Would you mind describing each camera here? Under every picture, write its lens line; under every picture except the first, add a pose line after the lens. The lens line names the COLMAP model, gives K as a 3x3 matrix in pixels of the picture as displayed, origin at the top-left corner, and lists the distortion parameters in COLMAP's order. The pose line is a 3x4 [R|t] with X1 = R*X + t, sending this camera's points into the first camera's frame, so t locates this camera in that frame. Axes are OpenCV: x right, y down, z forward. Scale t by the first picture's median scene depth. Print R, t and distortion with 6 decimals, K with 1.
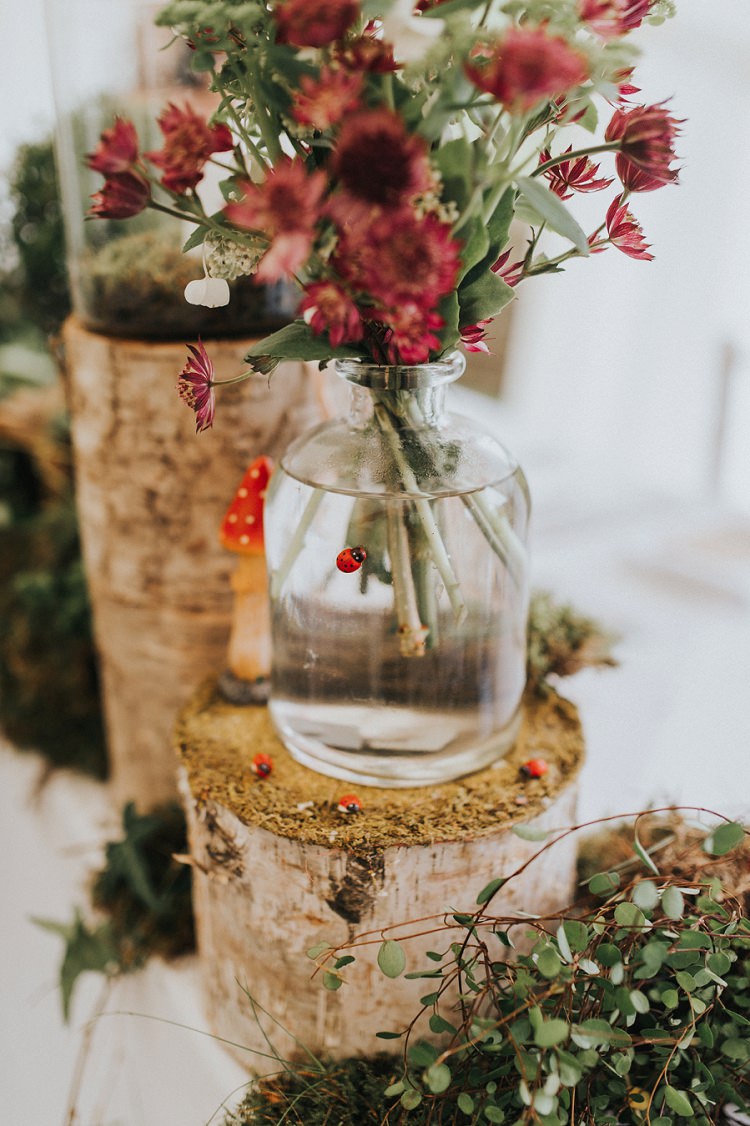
lens RADIAL K [[1081.3, 0, 295.2], [0, 1081.3, 563.8], [0, 0, 1]] dist [-0.020651, -0.005017]
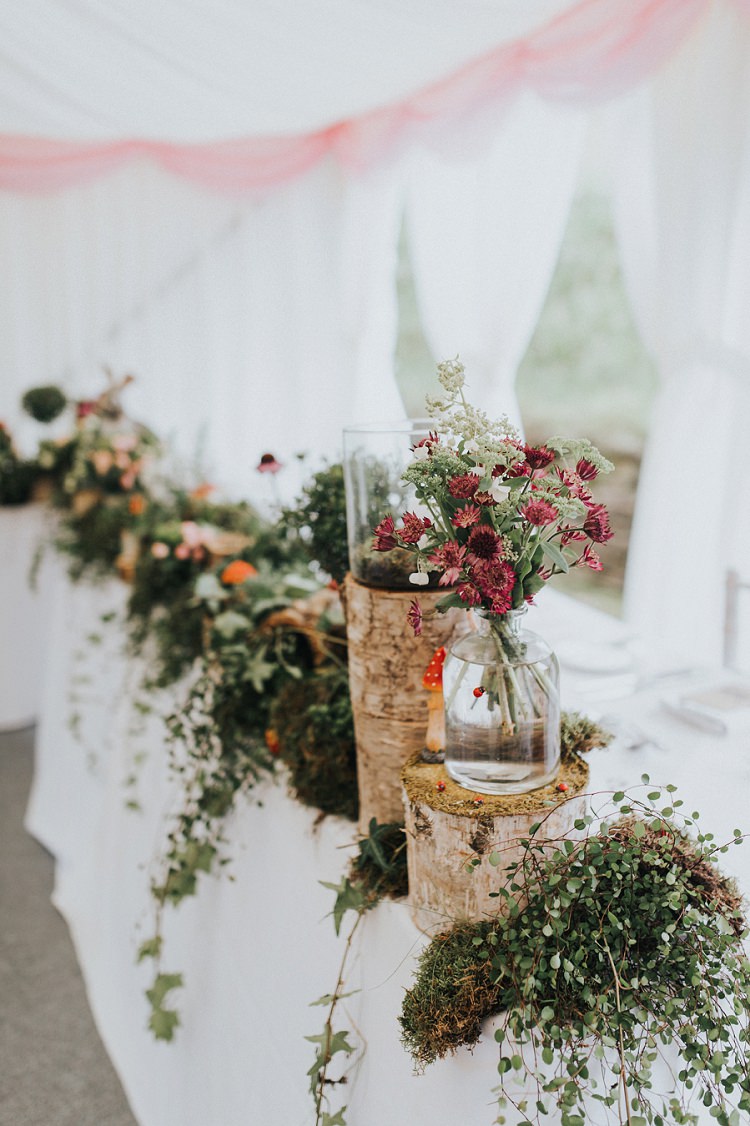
lens RADIAL K [[1081.3, 0, 295.2], [0, 1081.3, 563.8], [0, 0, 1]] dist [-0.020651, -0.005017]
pose [[0.985504, 0.002409, -0.169636, 0.049176], [-0.028787, 0.987774, -0.153211, 0.083530], [0.167194, 0.155873, 0.973524, -1.270565]]
